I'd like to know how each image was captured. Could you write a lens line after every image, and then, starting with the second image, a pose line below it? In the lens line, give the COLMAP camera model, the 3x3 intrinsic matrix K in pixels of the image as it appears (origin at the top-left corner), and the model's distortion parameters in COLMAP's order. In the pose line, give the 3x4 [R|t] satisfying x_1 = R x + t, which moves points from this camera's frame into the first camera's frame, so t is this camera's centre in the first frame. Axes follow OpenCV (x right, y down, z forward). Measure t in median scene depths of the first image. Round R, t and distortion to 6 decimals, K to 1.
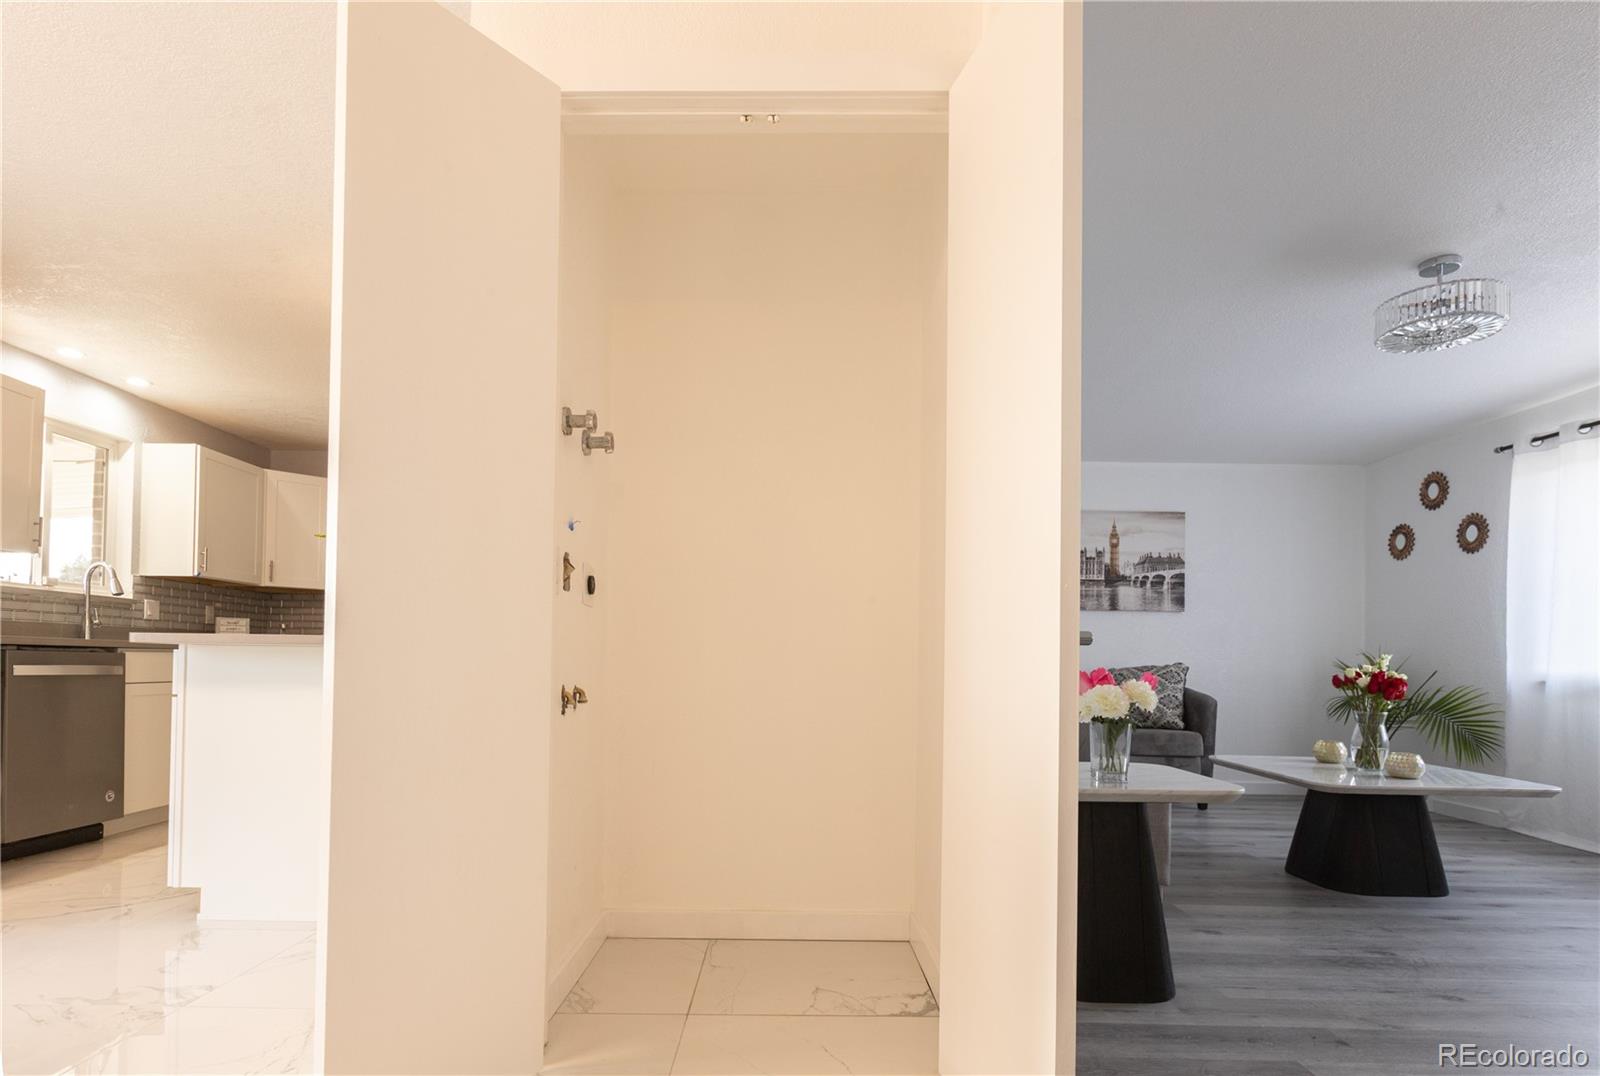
lens RADIAL K [[856.2, 0, 780.1], [0, 856.2, 653.6], [0, 0, 1]] dist [-0.002271, -0.000927]
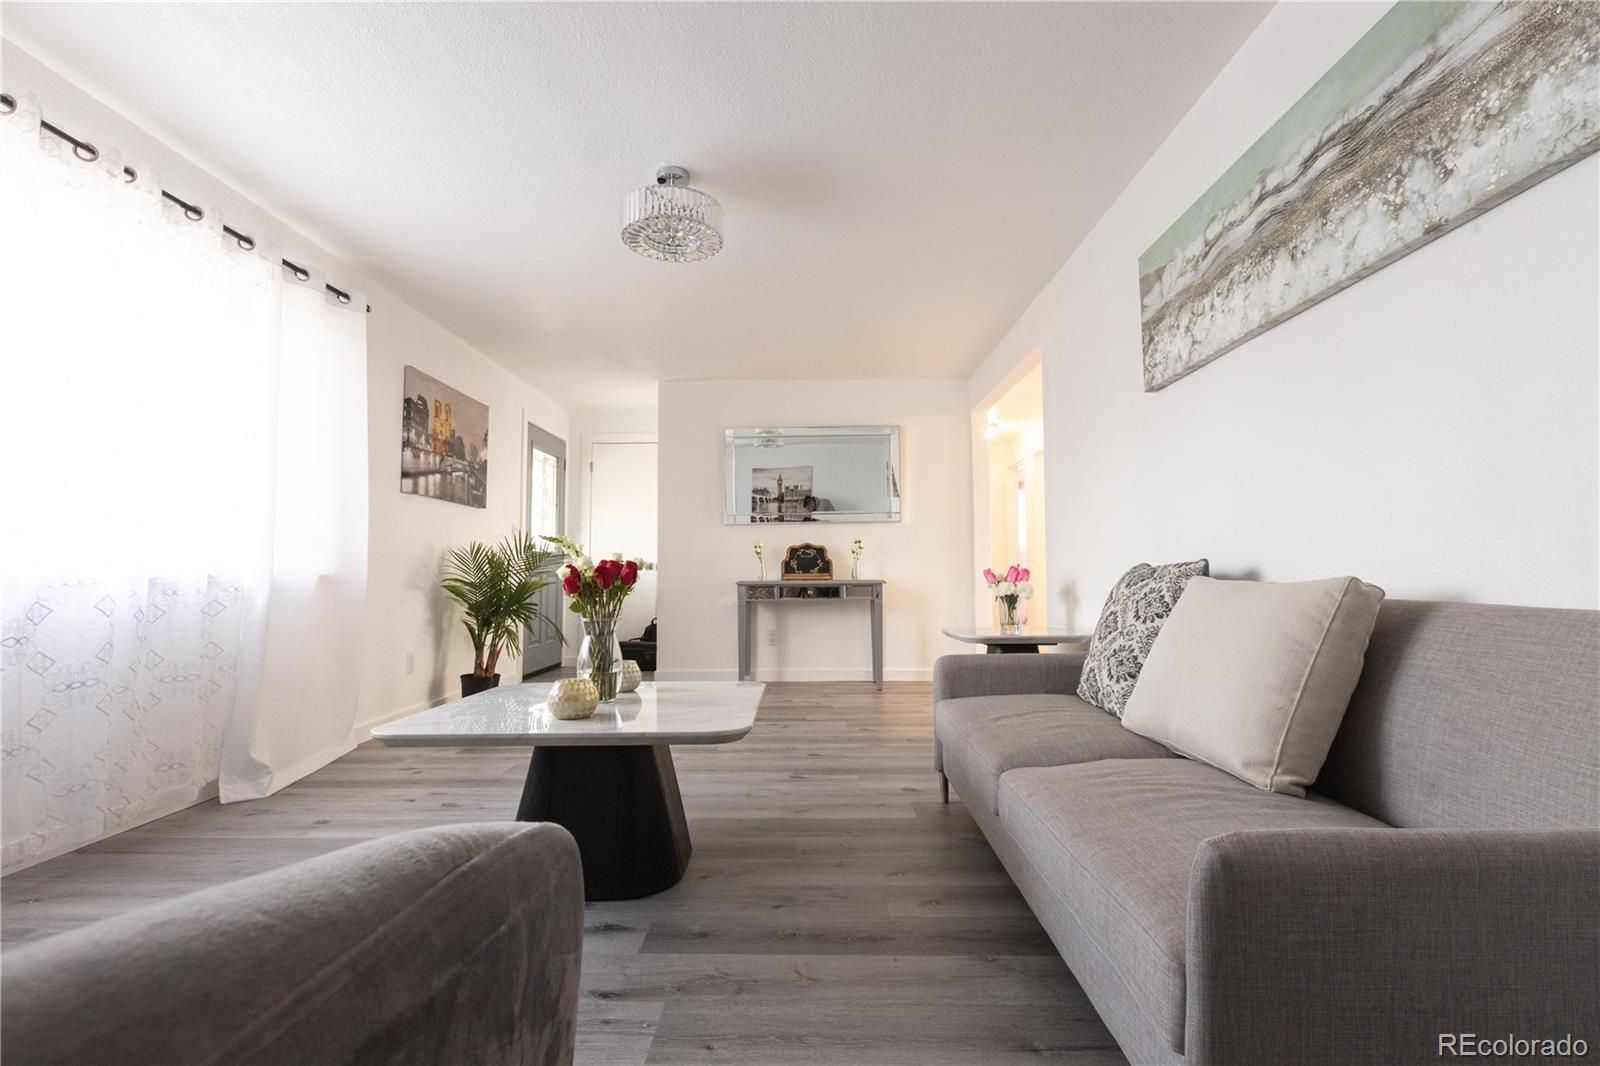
lens RADIAL K [[757.3, 0, 808.4], [0, 757.3, 530.9], [0, 0, 1]] dist [-0.015237, 0.000290]
pose [[-0.999879, -0.010975, -0.010994, 0.457455], [-0.010215, 0.997703, -0.066967, 0.031184], [0.011703, -0.066847, -0.997695, 1.423200]]
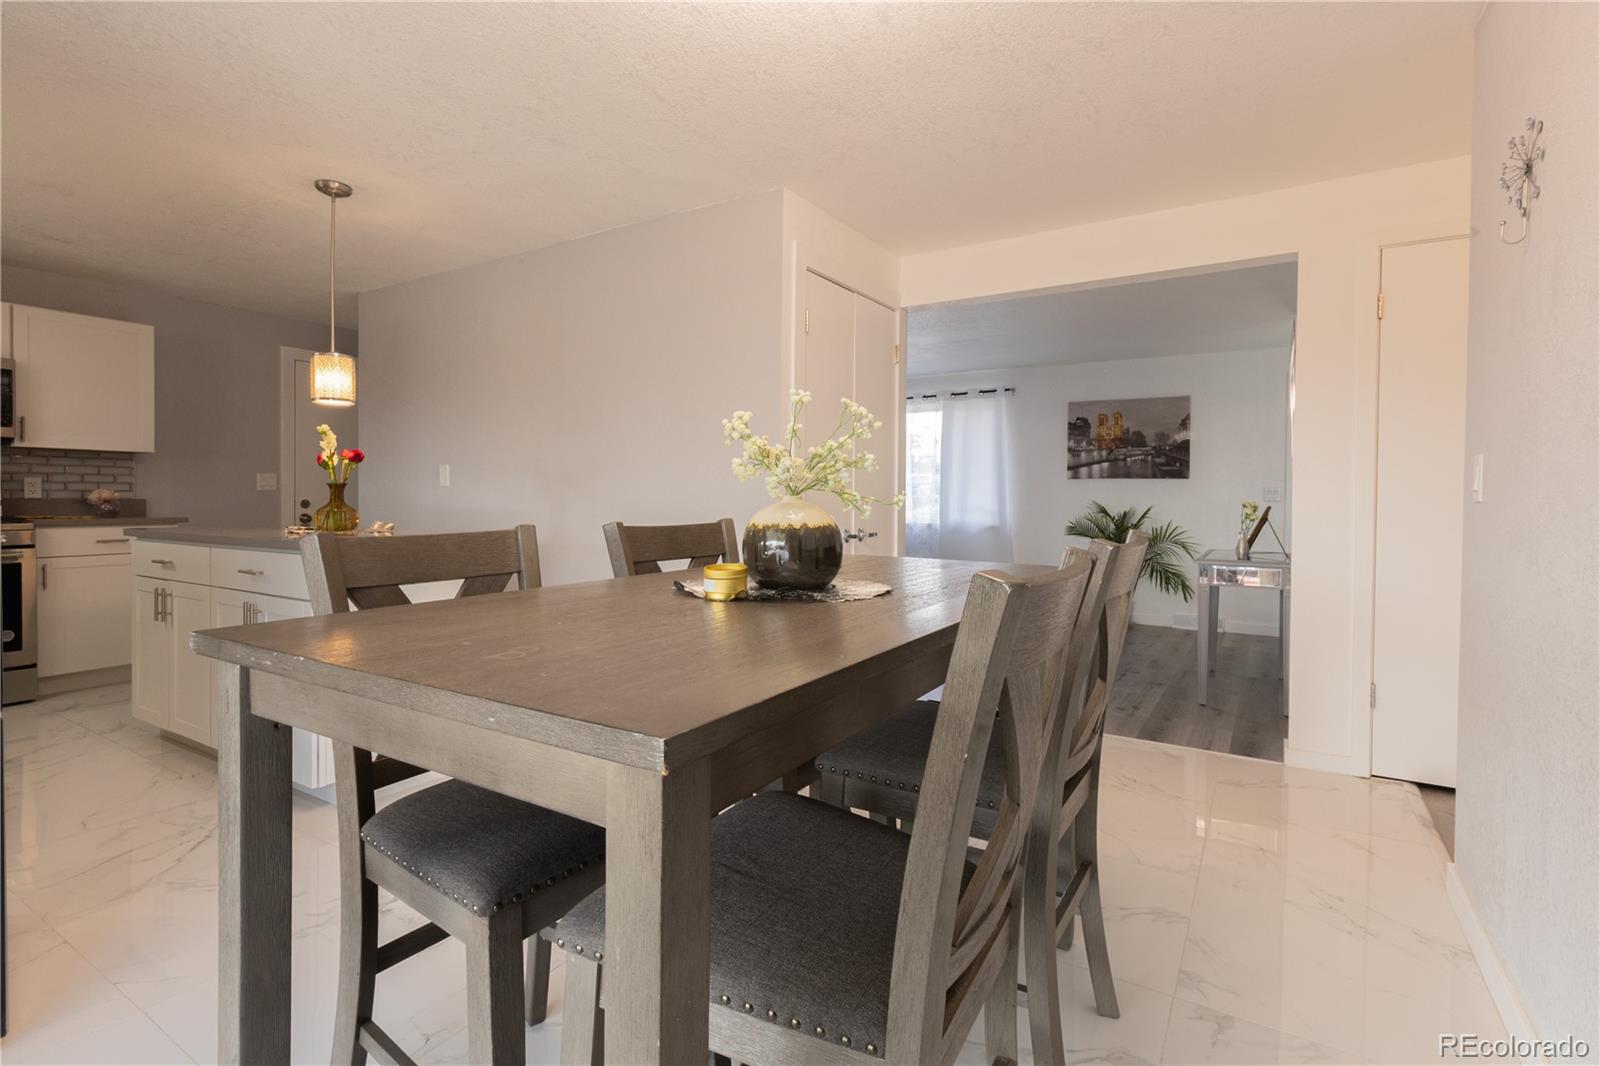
lens RADIAL K [[757.3, 0, 820.9], [0, 757.3, 508.7], [0, 0, 1]] dist [-0.015237, 0.000290]
pose [[0.511048, -0.016518, 0.859394, -0.767311], [-0.014852, 0.999496, 0.028043, -0.054656], [-0.859424, -0.027095, 0.510545, 0.015944]]
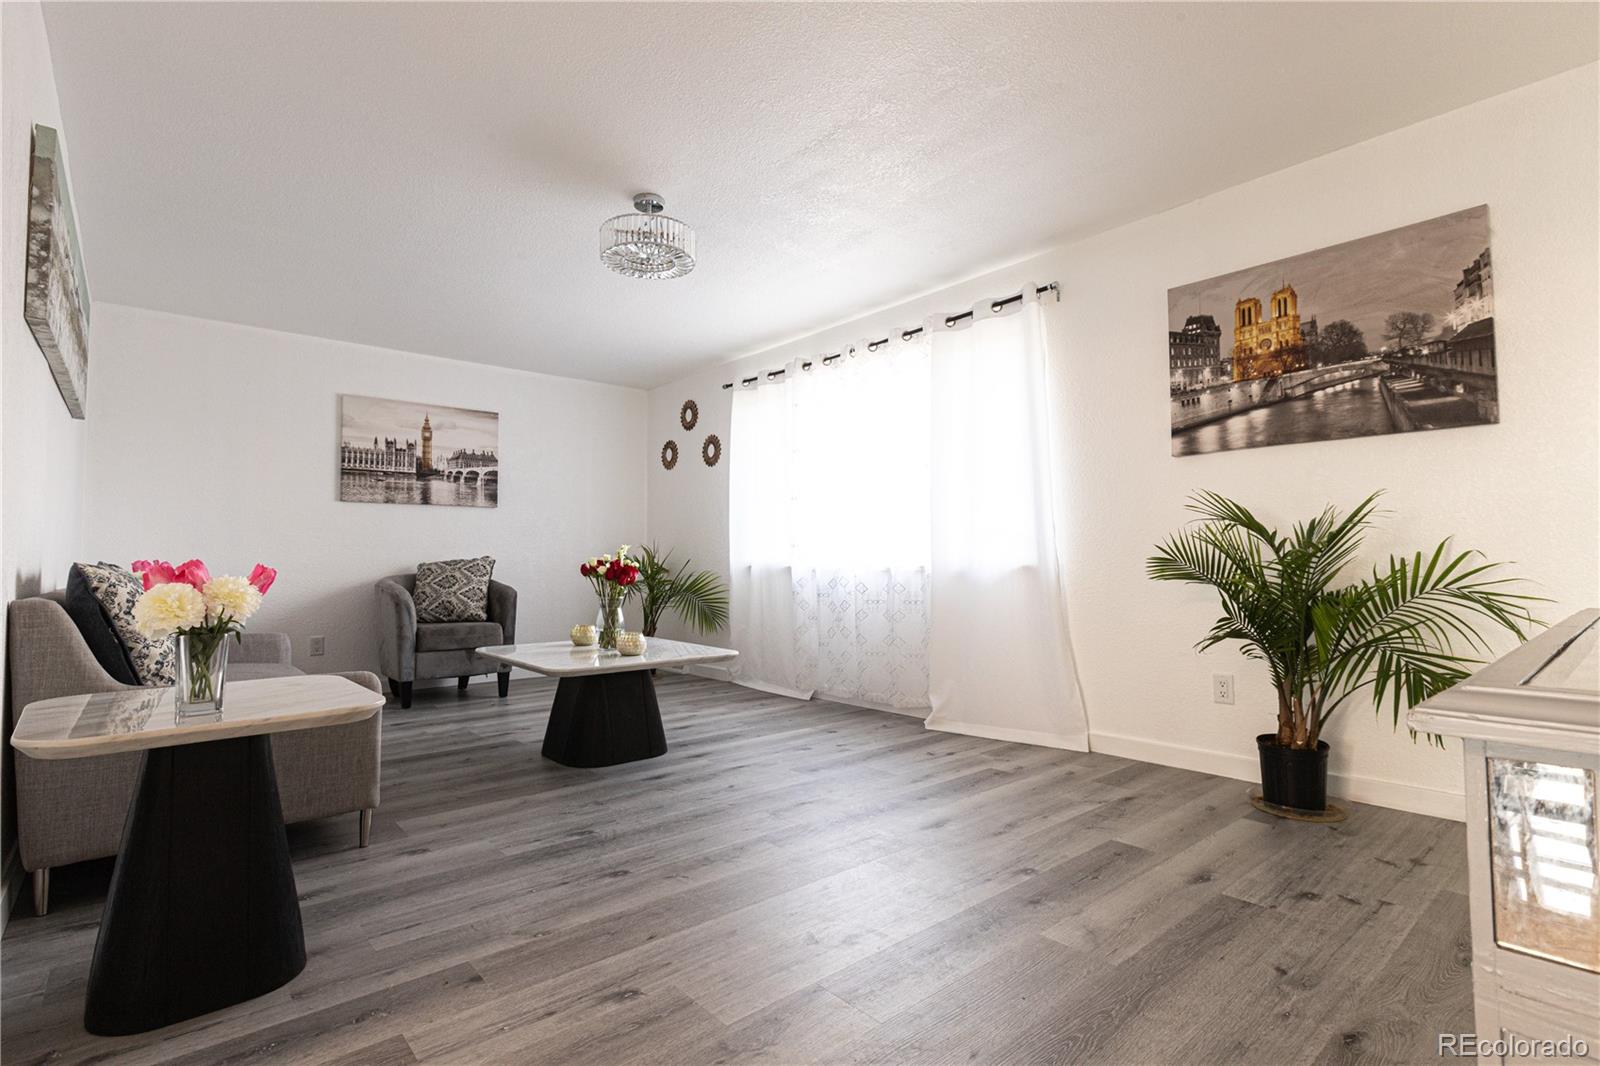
lens RADIAL K [[757.3, 0, 803.9], [0, 757.3, 540.6], [0, 0, 1]] dist [-0.015237, 0.000290]
pose [[0.740479, -0.000211, 0.672080, 0.190973], [0.010088, 0.999891, -0.010800, 0.007689], [-0.672004, 0.014777, 0.740400, 0.095075]]
